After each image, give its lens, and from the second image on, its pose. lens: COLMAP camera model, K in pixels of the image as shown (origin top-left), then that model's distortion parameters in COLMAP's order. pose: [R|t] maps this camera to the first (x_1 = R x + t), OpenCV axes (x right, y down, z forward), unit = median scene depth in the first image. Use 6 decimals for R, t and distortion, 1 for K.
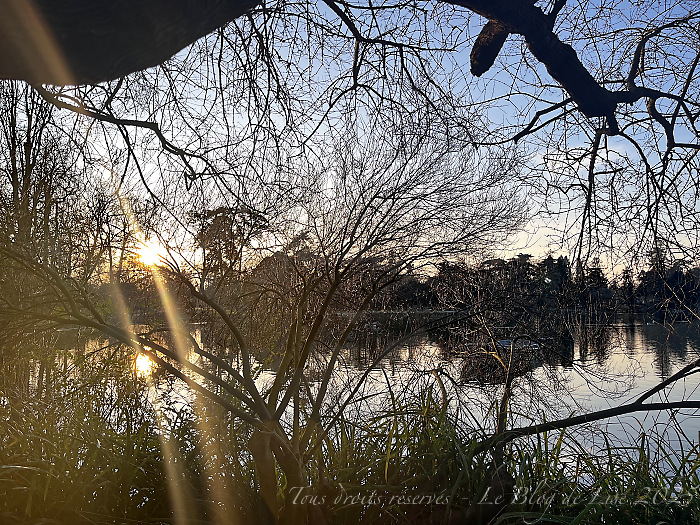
lens RADIAL K [[526.7, 0, 347.2], [0, 526.7, 263.4], [0, 0, 1]] dist [0.075466, -0.103136]
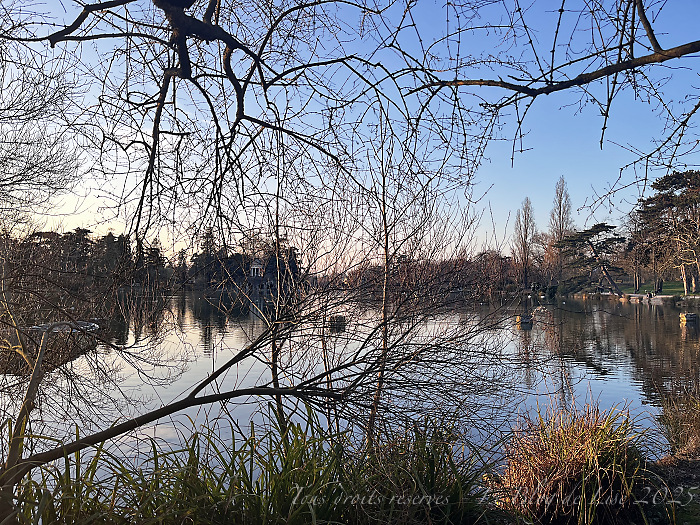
lens RADIAL K [[526.7, 0, 347.2], [0, 526.7, 263.4], [0, 0, 1]] dist [0.075466, -0.103136]
pose [[0.706363, 0.036622, 0.706901, 0.079920], [-0.065112, 0.997788, 0.013371, 0.010628], [-0.704848, -0.055473, 0.707186, 0.171228]]
